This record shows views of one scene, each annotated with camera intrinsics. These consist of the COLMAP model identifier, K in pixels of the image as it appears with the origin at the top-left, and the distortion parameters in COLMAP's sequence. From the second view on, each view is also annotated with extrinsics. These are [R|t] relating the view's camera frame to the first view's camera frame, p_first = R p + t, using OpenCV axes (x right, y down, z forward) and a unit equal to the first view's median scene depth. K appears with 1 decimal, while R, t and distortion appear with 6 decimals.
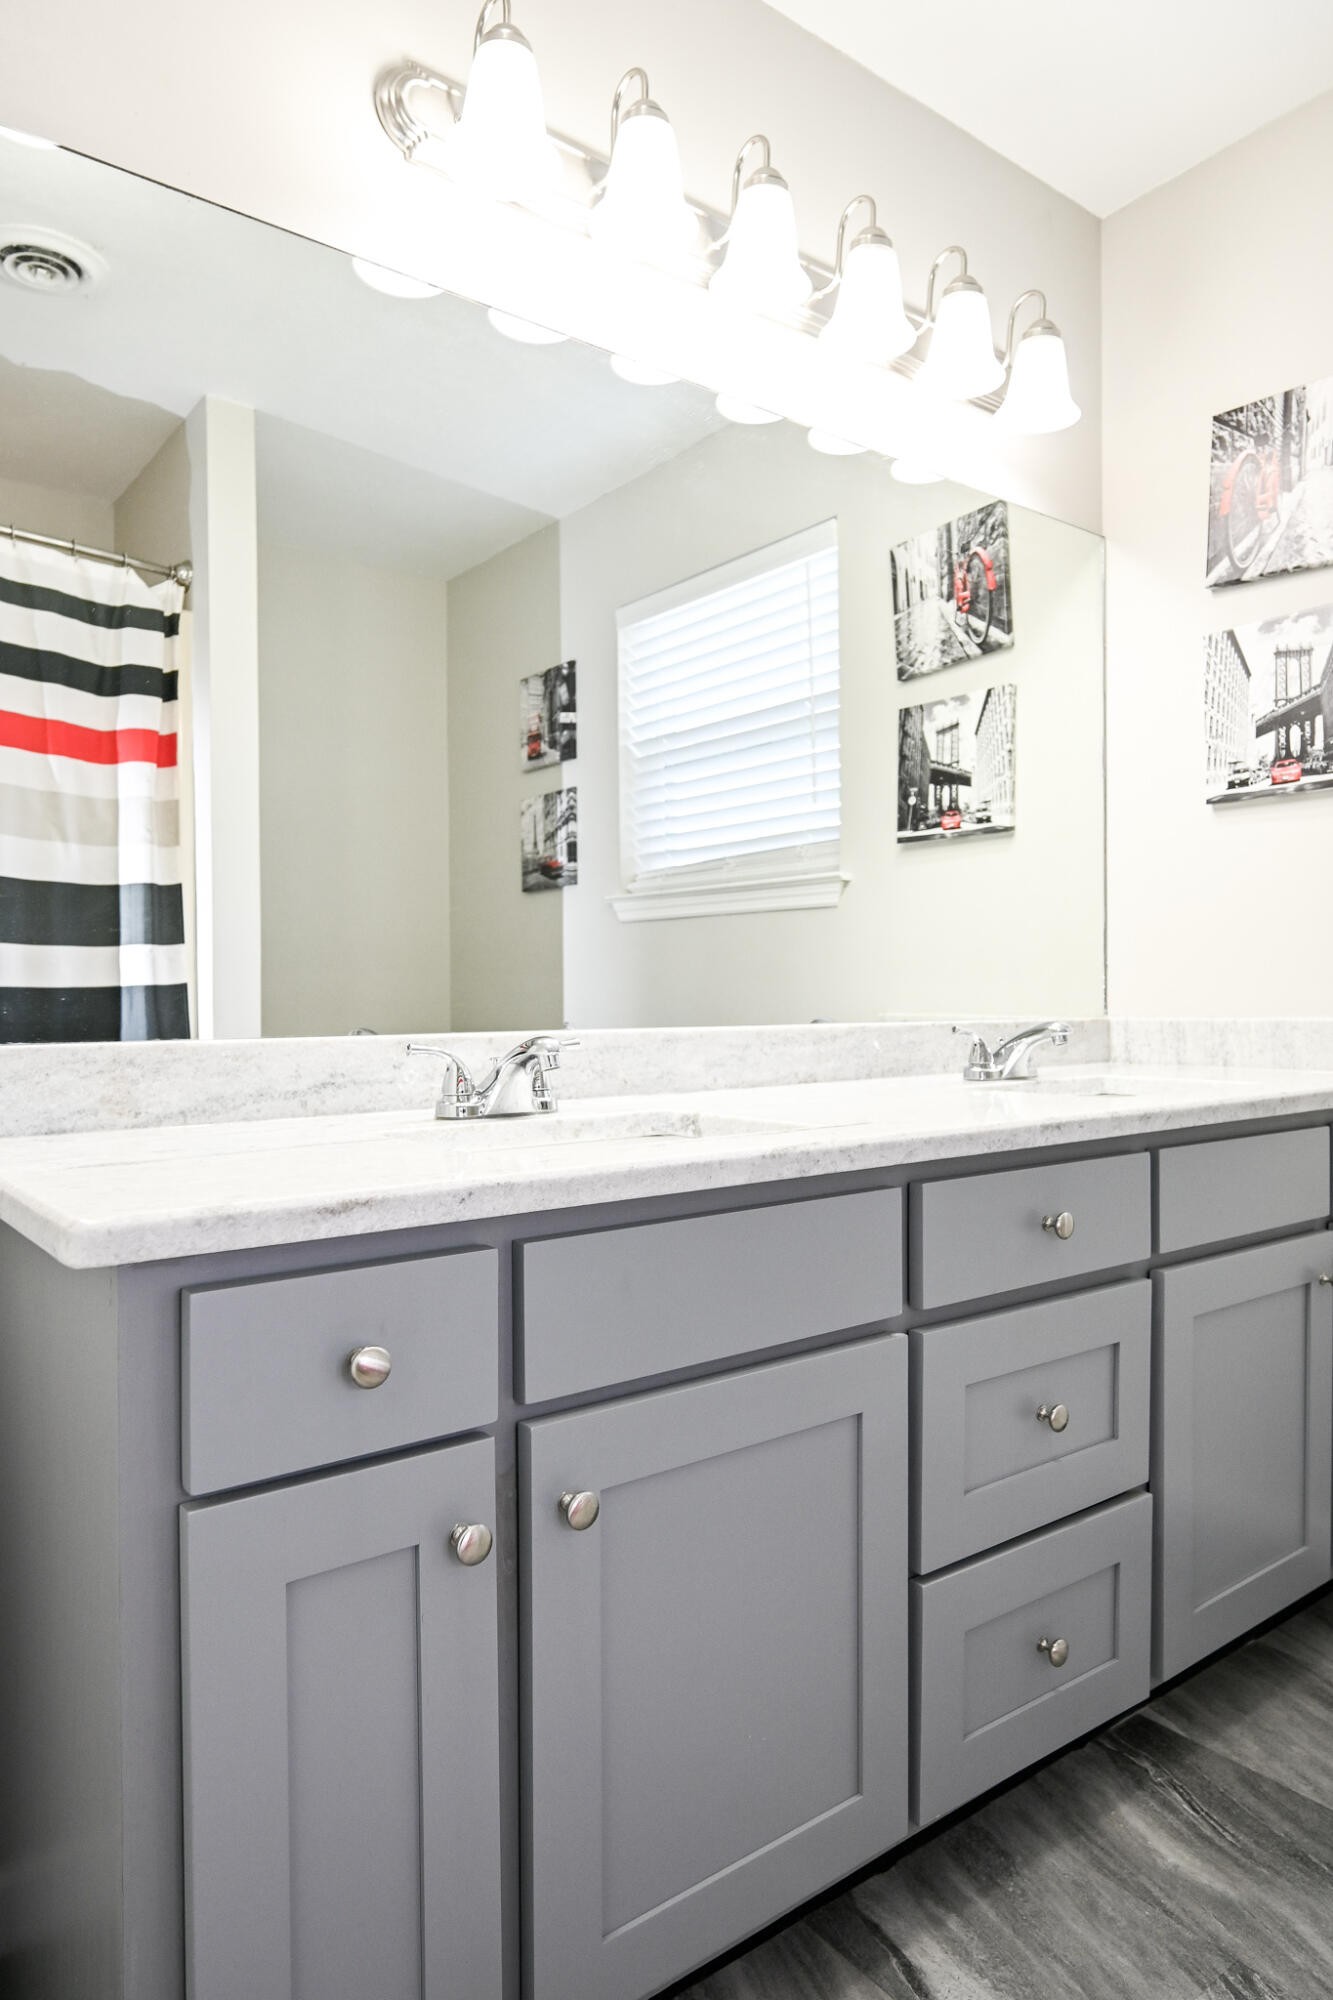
lens RADIAL K [[1258.4, 0, 661.8], [0, 1258.4, 1003.3], [0, 0, 1]] dist [0.003062, -0.002170]
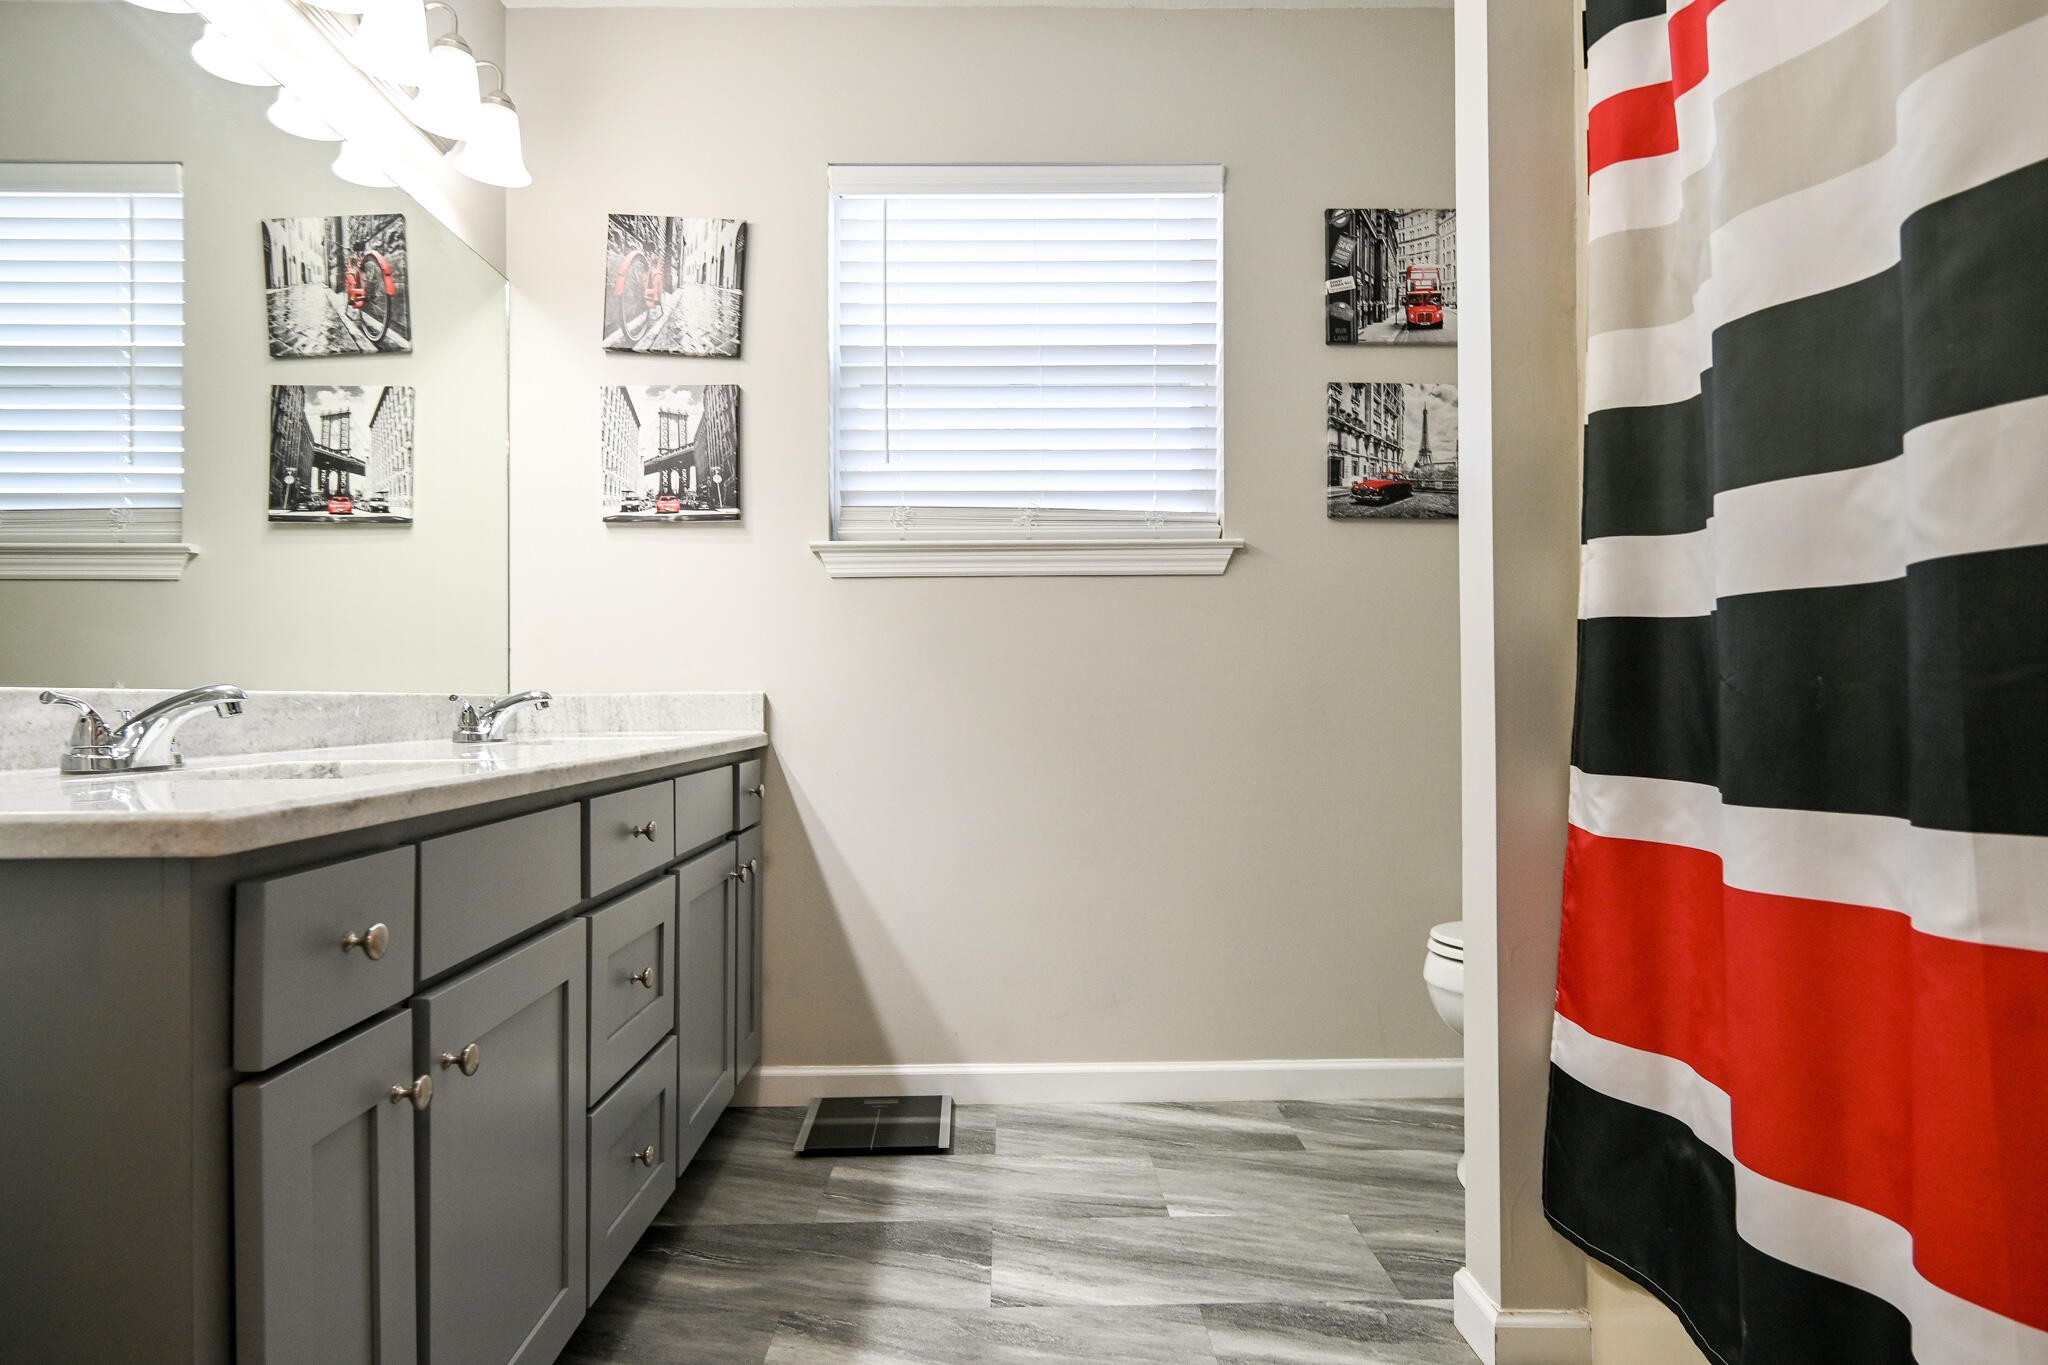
lens RADIAL K [[1288.7, 0, 1027.0], [0, 1288.7, 684.2], [0, 0, 1]] dist [0.003062, -0.002170]
pose [[0.580309, 0.013942, 0.814277, -0.369163], [0.009305, 0.999675, -0.023748, 0.037578], [-0.814343, 0.021358, 0.579991, -0.075958]]
